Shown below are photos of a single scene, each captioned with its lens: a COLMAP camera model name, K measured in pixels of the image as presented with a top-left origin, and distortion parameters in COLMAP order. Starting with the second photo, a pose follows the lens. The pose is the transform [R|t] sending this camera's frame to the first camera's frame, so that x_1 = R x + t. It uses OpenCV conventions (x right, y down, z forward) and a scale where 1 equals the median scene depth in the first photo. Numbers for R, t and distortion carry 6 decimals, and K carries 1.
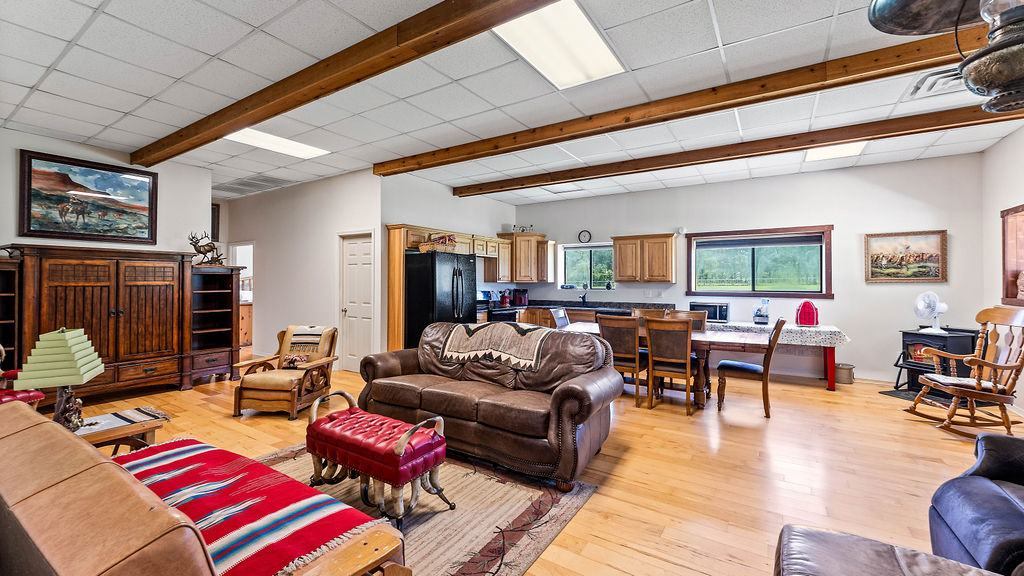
lens RADIAL K [[416.9, 0, 501.9], [0, 416.9, 278.7], [0, 0, 1]] dist [-0.009804, 0.003345]
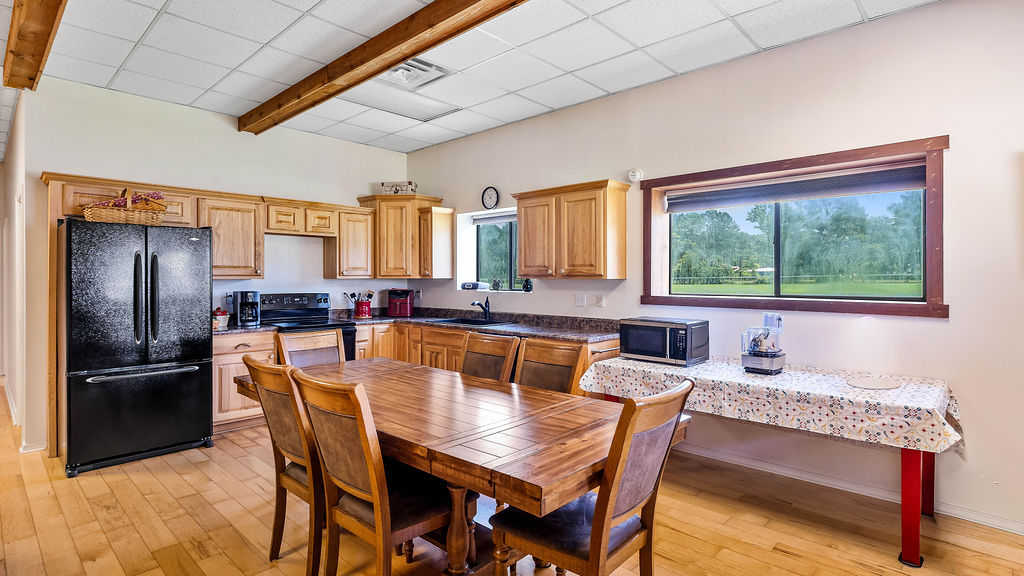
lens RADIAL K [[508.0, 0, 508.7], [0, 508.0, 279.6], [0, 0, 1]] dist [-0.002653, 0.000135]
pose [[0.984678, -0.001741, -0.174374, 0.468148], [0.003607, 0.999940, 0.010381, 0.004486], [0.174345, -0.010851, 0.984625, 0.439865]]
